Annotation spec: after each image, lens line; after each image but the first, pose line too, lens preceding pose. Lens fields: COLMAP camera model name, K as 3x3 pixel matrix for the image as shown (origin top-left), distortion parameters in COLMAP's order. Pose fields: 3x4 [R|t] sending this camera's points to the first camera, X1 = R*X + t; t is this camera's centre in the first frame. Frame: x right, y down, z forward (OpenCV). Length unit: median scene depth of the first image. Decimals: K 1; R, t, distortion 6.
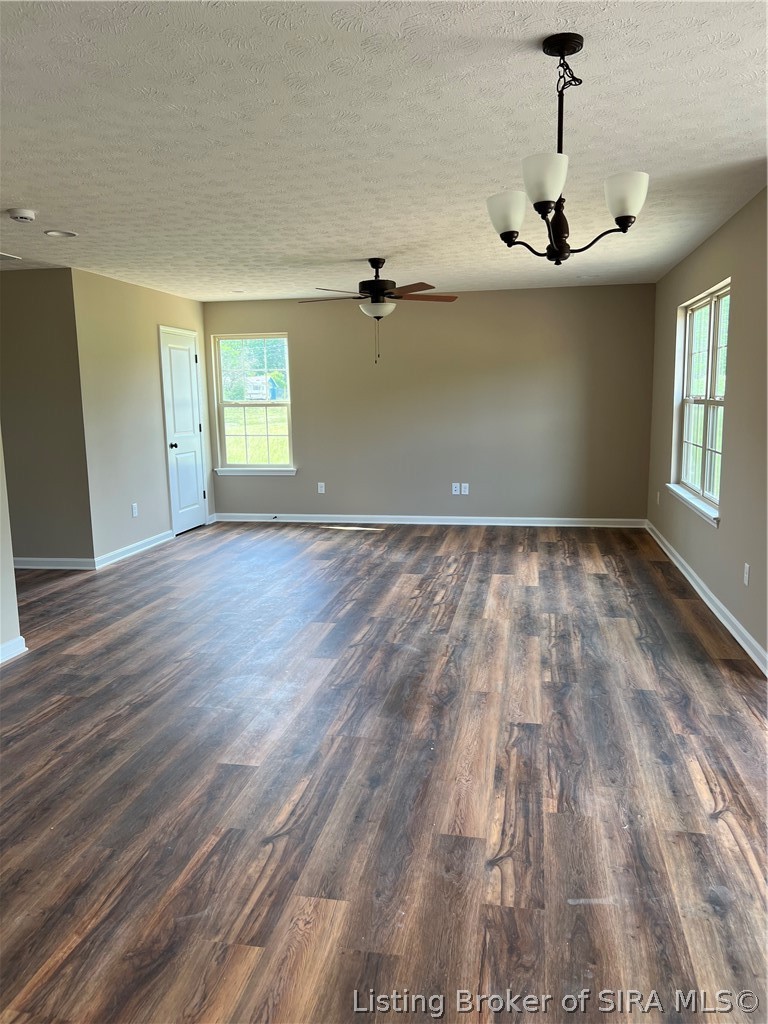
lens RADIAL K [[763.4, 0, 384.0], [0, 763.4, 512.0], [0, 0, 1]] dist [-0.003344, -0.007940]
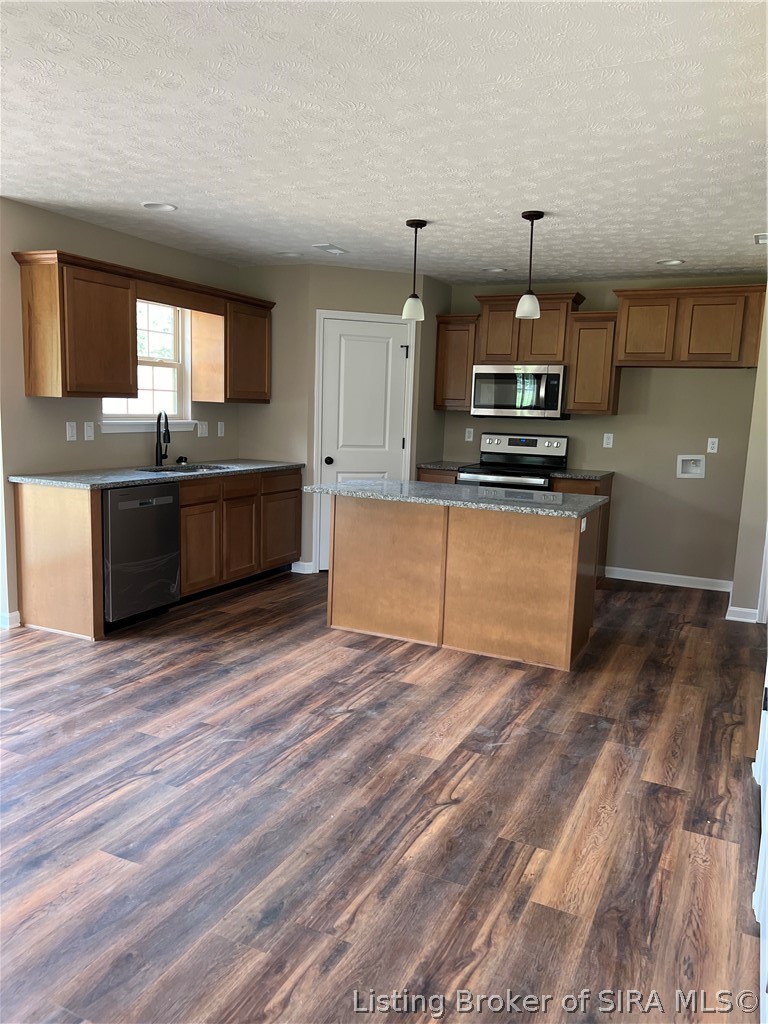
lens RADIAL K [[763.4, 0, 384.0], [0, 763.4, 512.0], [0, 0, 1]] dist [-0.003344, -0.007940]
pose [[-0.966424, -0.055353, 0.250918, -0.810000], [0.018193, 0.959330, 0.281700, -0.291418], [-0.256306, 0.276807, -0.926113, 1.997713]]
